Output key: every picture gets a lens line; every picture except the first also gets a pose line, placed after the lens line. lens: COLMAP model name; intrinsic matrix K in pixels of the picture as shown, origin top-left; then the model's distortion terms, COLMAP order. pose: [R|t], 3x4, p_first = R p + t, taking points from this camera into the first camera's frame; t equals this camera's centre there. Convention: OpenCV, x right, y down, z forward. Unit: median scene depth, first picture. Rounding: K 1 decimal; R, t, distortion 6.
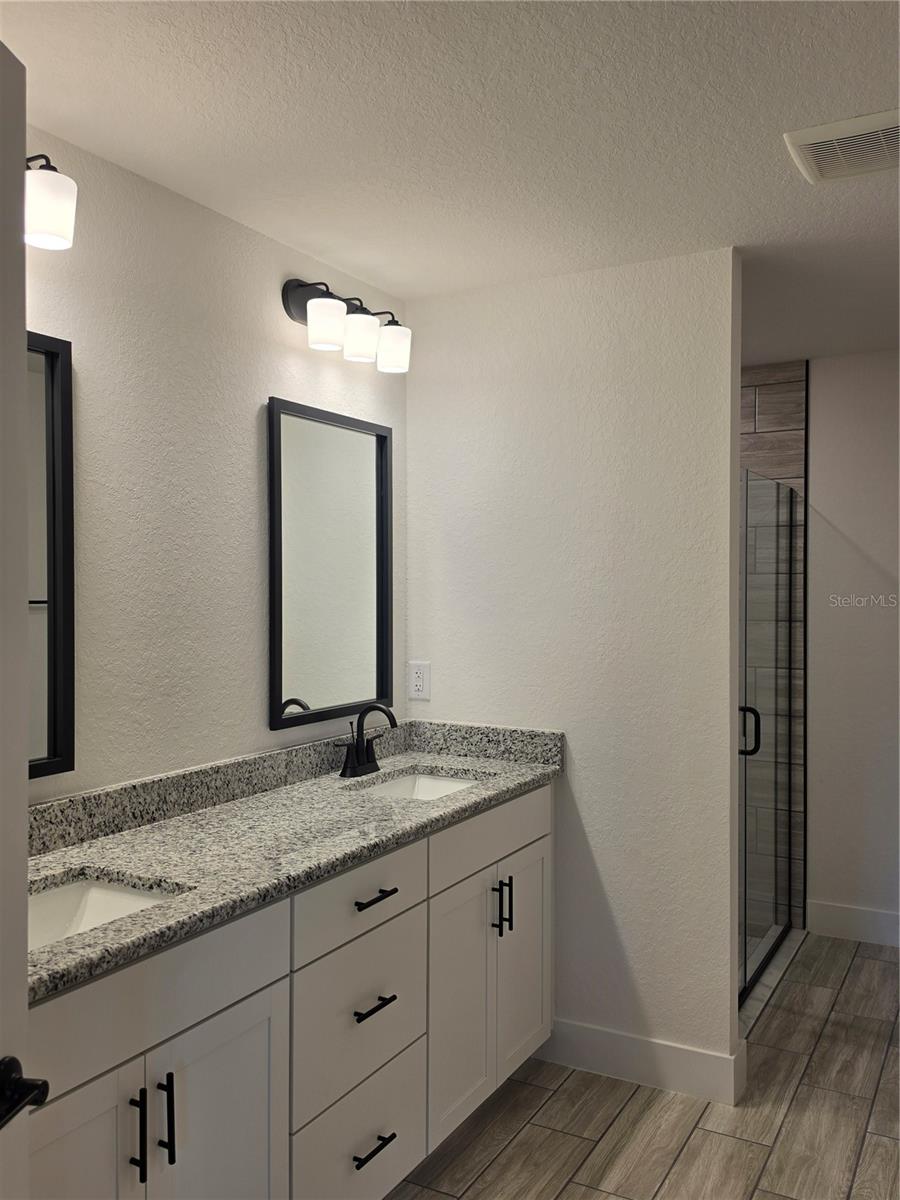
lens RADIAL K [[997.7, 0, 450.0], [0, 997.7, 600.0], [0, 0, 1]] dist [0.092445, -0.157559]
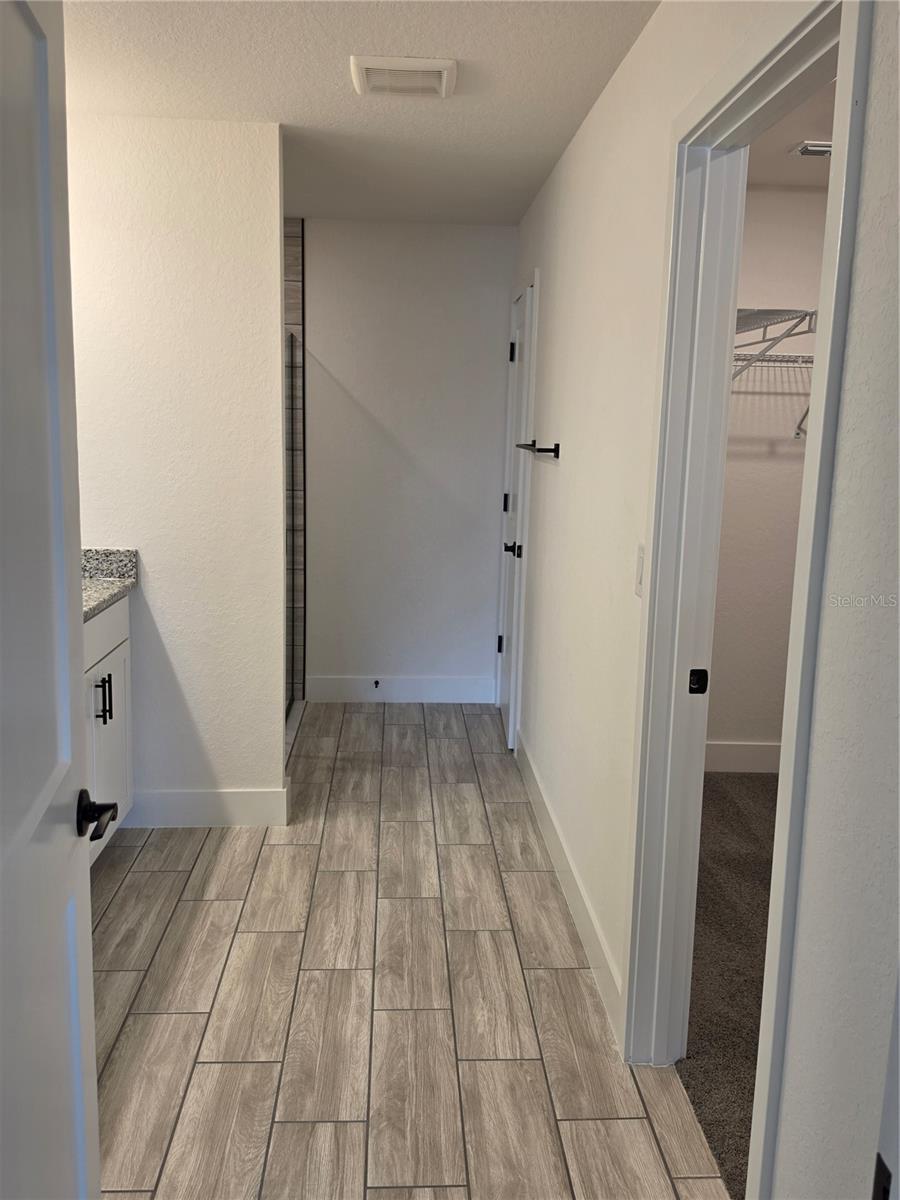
lens RADIAL K [[997.7, 0, 450.0], [0, 997.7, 600.0], [0, 0, 1]] dist [0.092445, -0.157559]
pose [[0.841890, -0.078677, 0.533883, -0.201991], [-0.013508, 0.985933, 0.166596, -0.004942], [-0.539480, -0.147467, 0.828984, -0.139772]]
